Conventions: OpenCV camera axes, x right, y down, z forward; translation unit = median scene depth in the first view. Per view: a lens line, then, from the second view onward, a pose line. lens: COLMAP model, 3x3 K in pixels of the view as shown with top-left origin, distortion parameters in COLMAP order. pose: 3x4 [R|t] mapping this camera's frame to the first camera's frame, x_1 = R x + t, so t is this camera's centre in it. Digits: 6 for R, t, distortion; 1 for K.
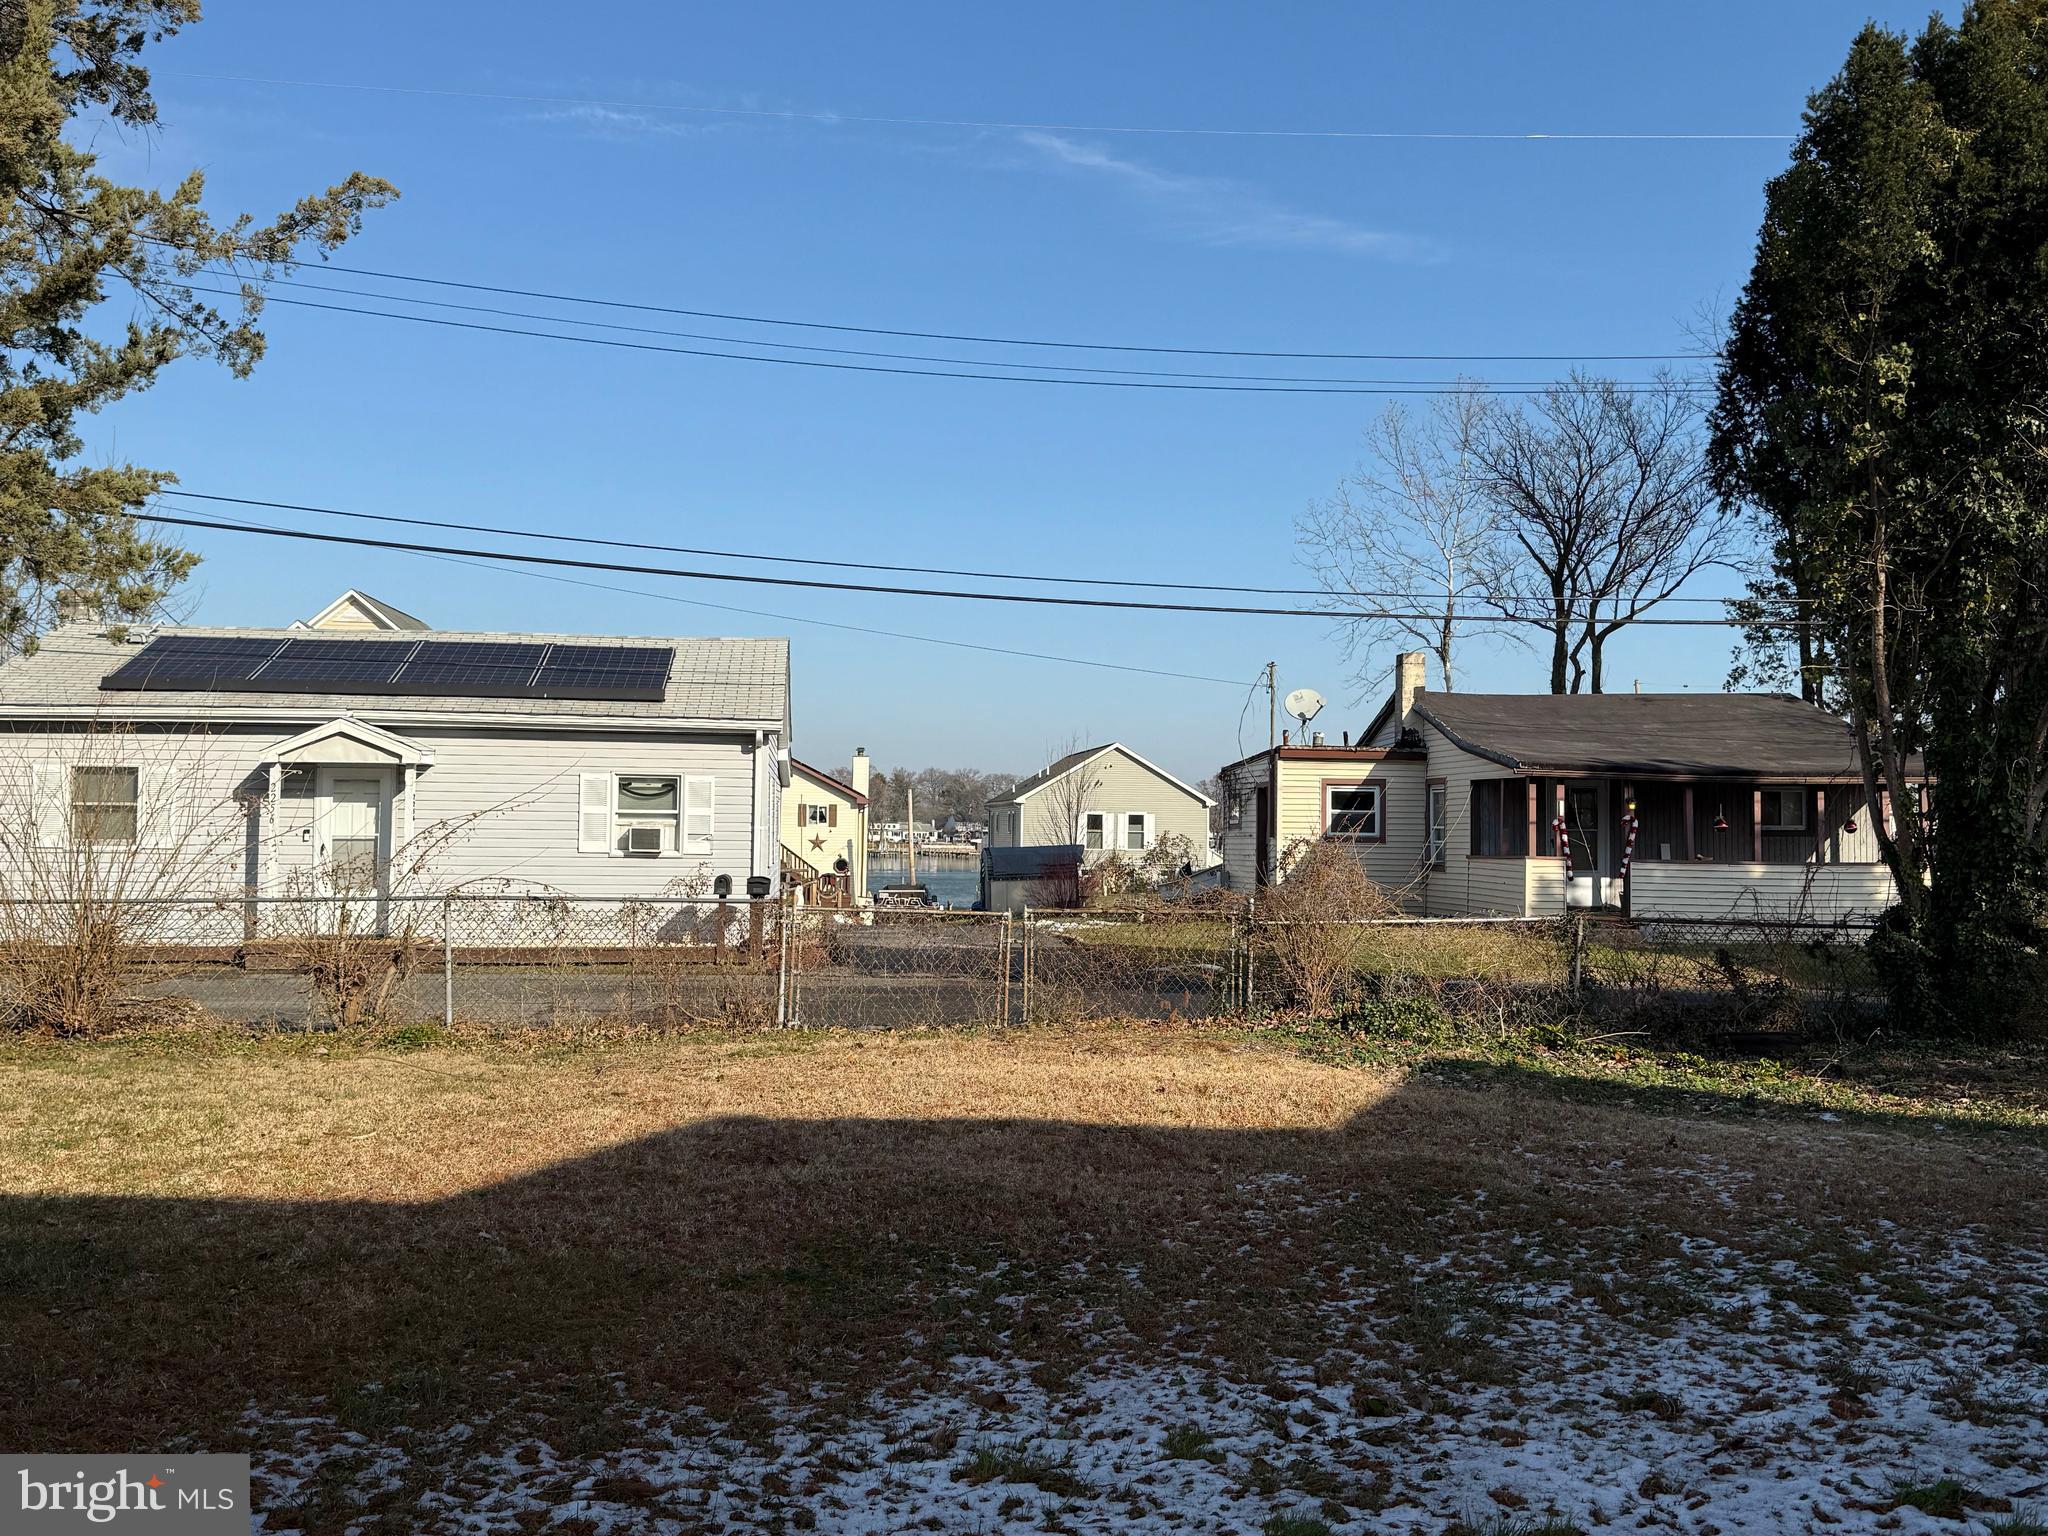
lens RADIAL K [[1959.8, 0, 1023.1], [0, 1959.8, 769.6], [0, 0, 1]] dist [0.007030, 0.000000]
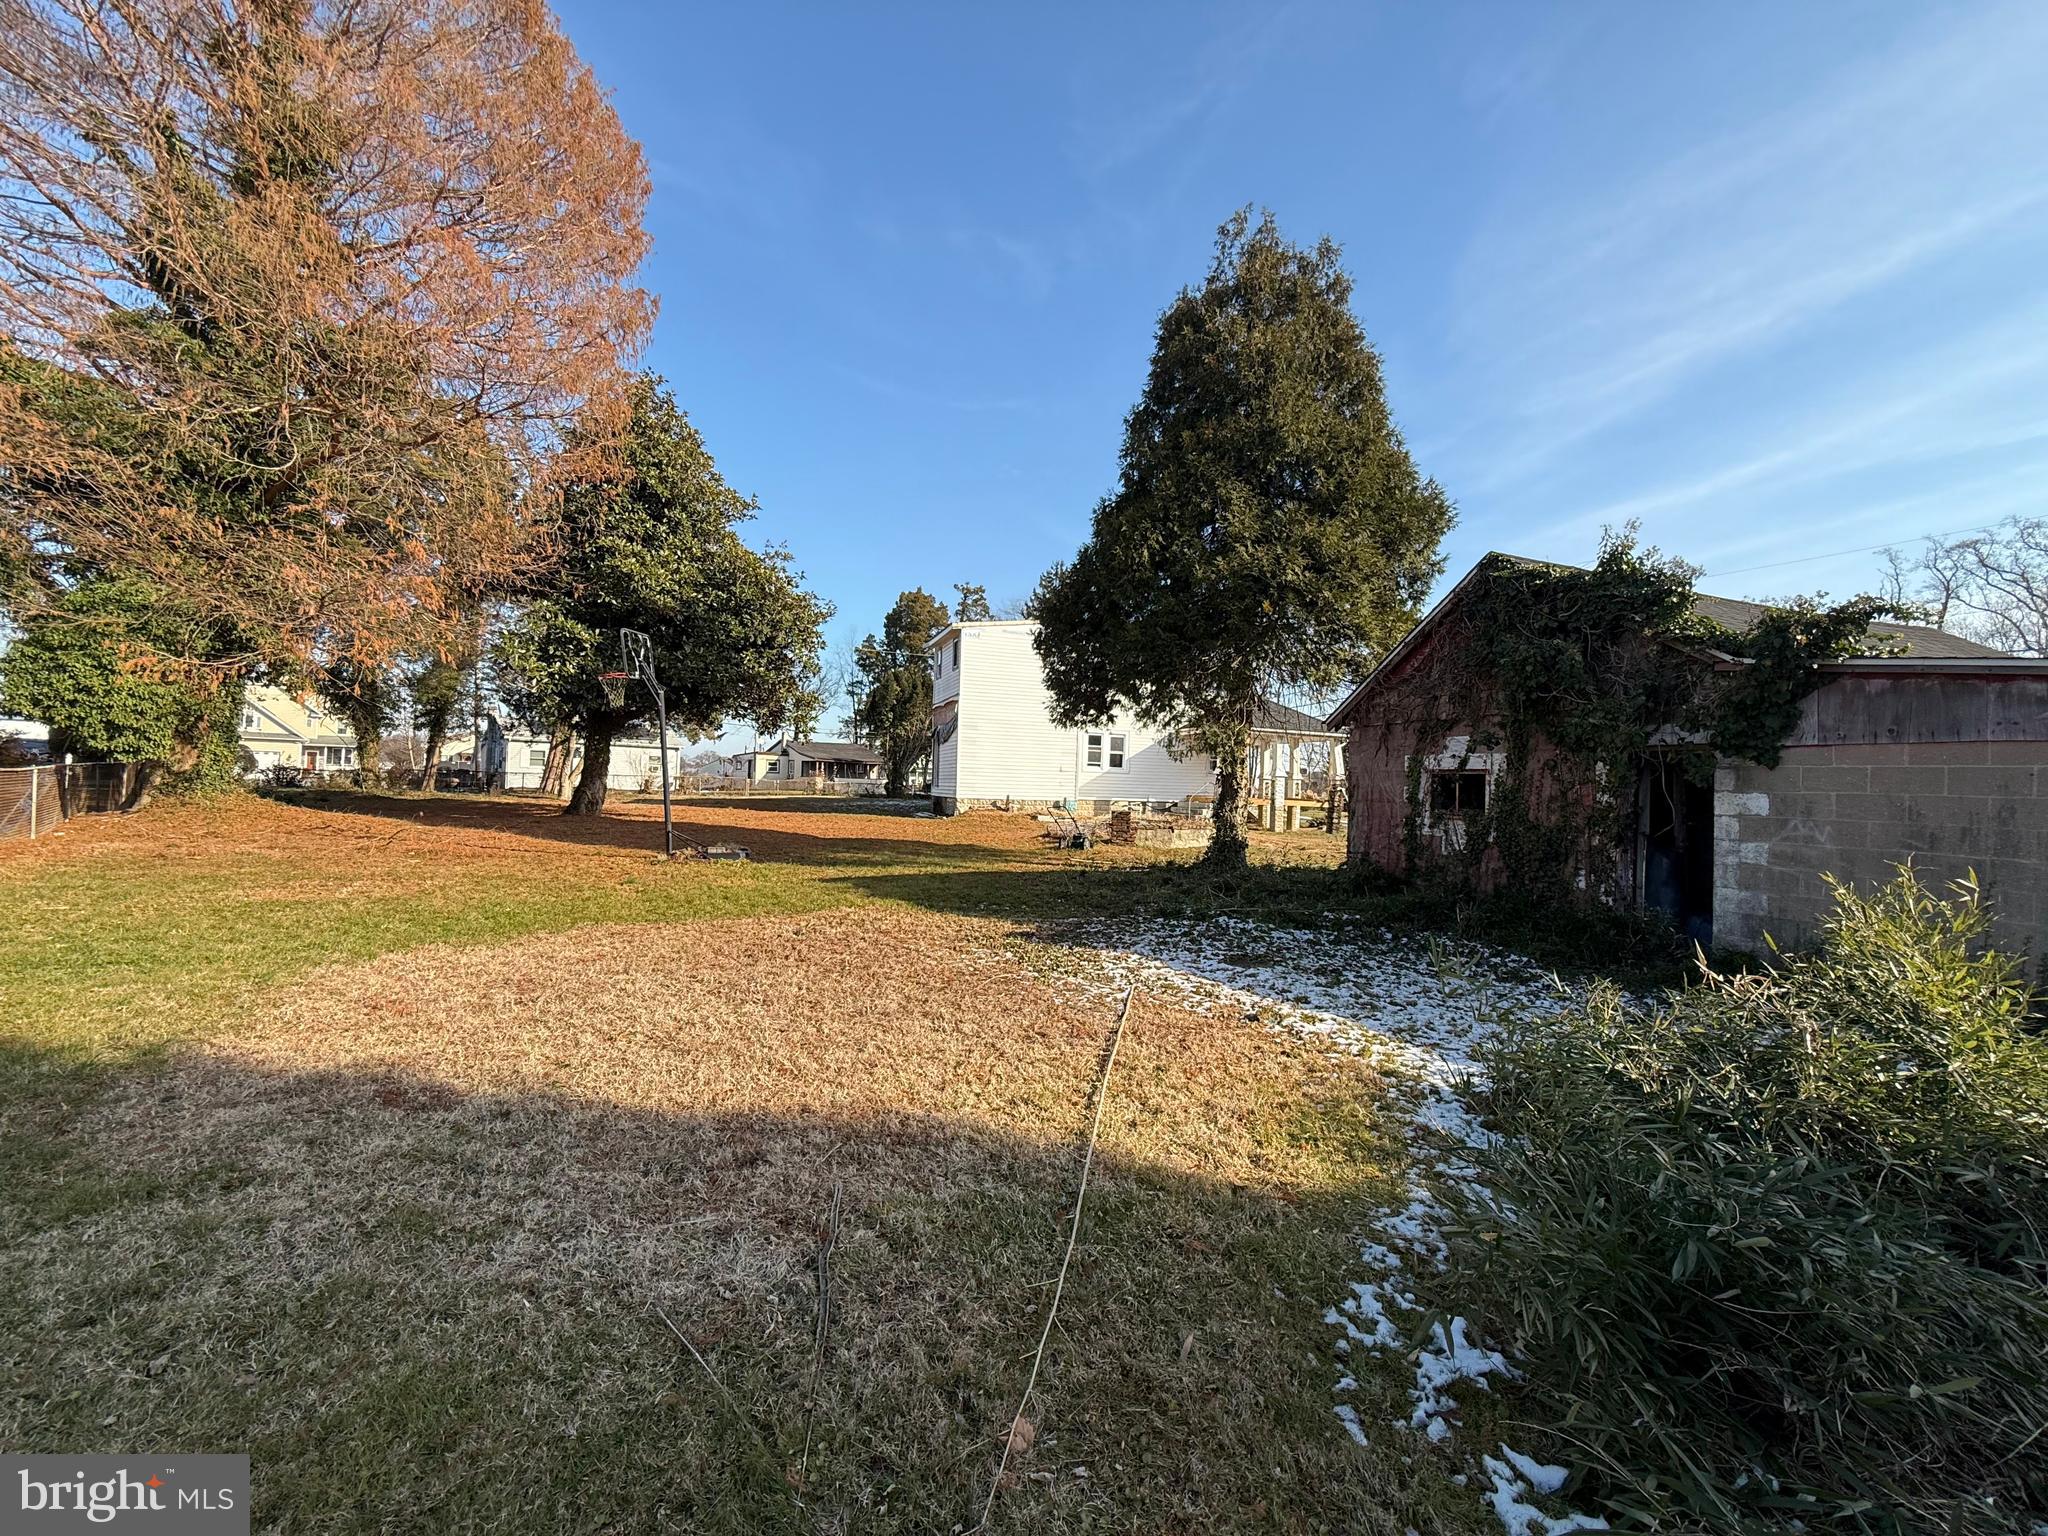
lens RADIAL K [[814.6, 0, 1023.3], [0, 814.6, 770.1], [0, 0, 1]] dist [-0.000186, -0.000275]
pose [[0.817878, 0.012844, 0.575248, -0.450656], [-0.024287, 0.999630, 0.012211, -0.007853], [-0.574879, -0.023958, 0.817888, -0.899682]]
